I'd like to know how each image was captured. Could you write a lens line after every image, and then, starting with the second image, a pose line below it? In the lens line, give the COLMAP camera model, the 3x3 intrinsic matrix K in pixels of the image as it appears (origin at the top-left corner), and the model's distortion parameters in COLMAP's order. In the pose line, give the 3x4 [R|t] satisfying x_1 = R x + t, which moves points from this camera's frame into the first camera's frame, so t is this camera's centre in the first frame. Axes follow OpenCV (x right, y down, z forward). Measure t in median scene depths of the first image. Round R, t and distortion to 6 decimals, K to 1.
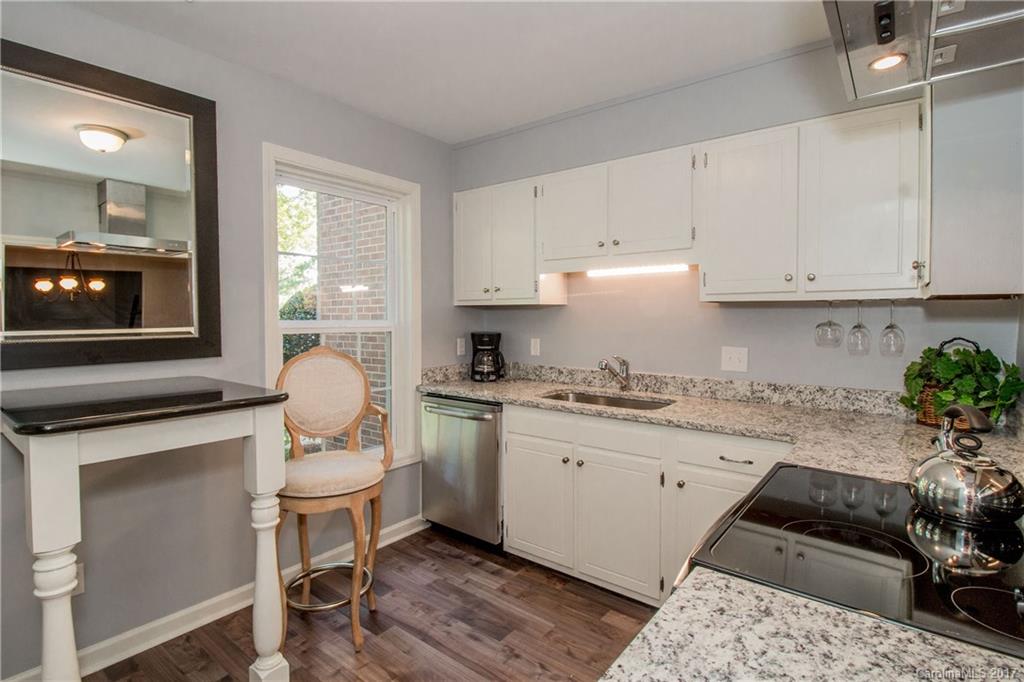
lens RADIAL K [[498.8, 0, 516.3], [0, 498.8, 333.0], [0, 0, 1]] dist [0.002243, -0.015774]
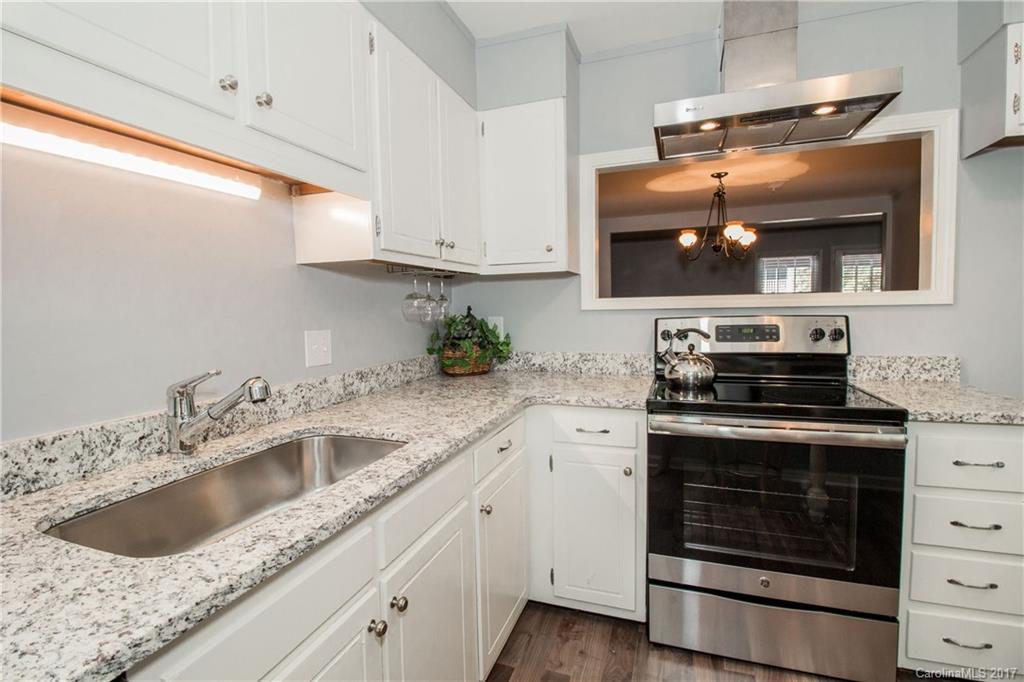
lens RADIAL K [[475.7, 0, 506.5], [0, 475.7, 337.3], [0, 0, 1]] dist [-0.001630, -0.013055]
pose [[-0.305235, -0.056505, 0.950599, -0.263241], [0.051624, 0.995788, 0.075767, 0.001775], [-0.950877, 0.072201, -0.301033, 0.949626]]
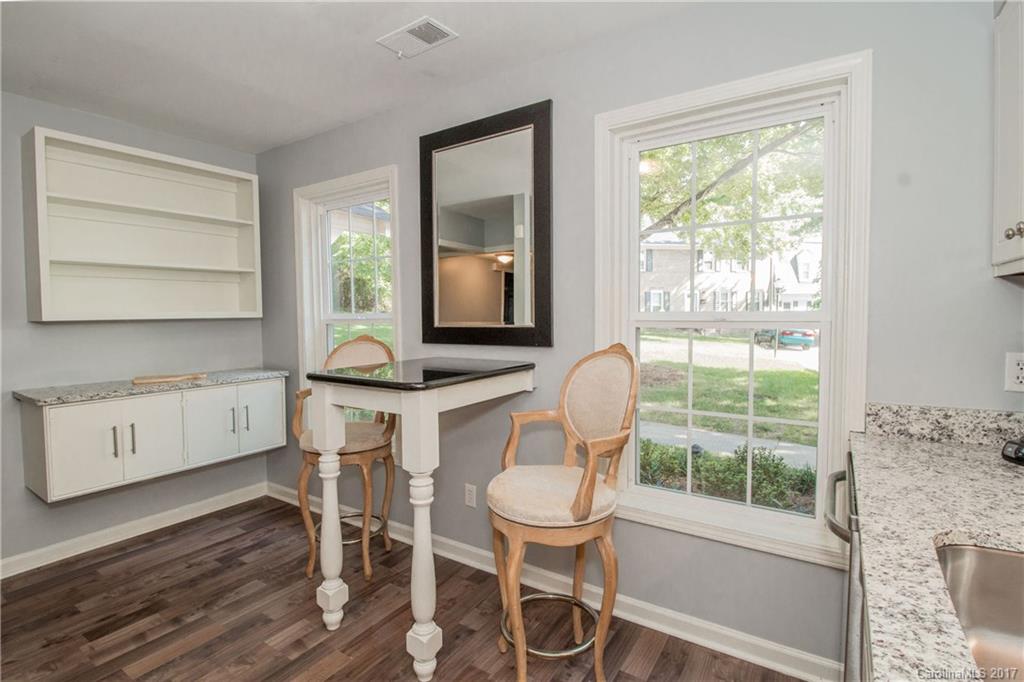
lens RADIAL K [[495.9, 0, 508.7], [0, 495.9, 345.4], [0, 0, 1]] dist [-0.000037, -0.014697]
pose [[0.070869, 0.066003, -0.995300, 0.369721], [-0.022437, 0.997661, 0.064562, -0.017862], [0.997233, 0.017756, 0.072184, 0.706437]]
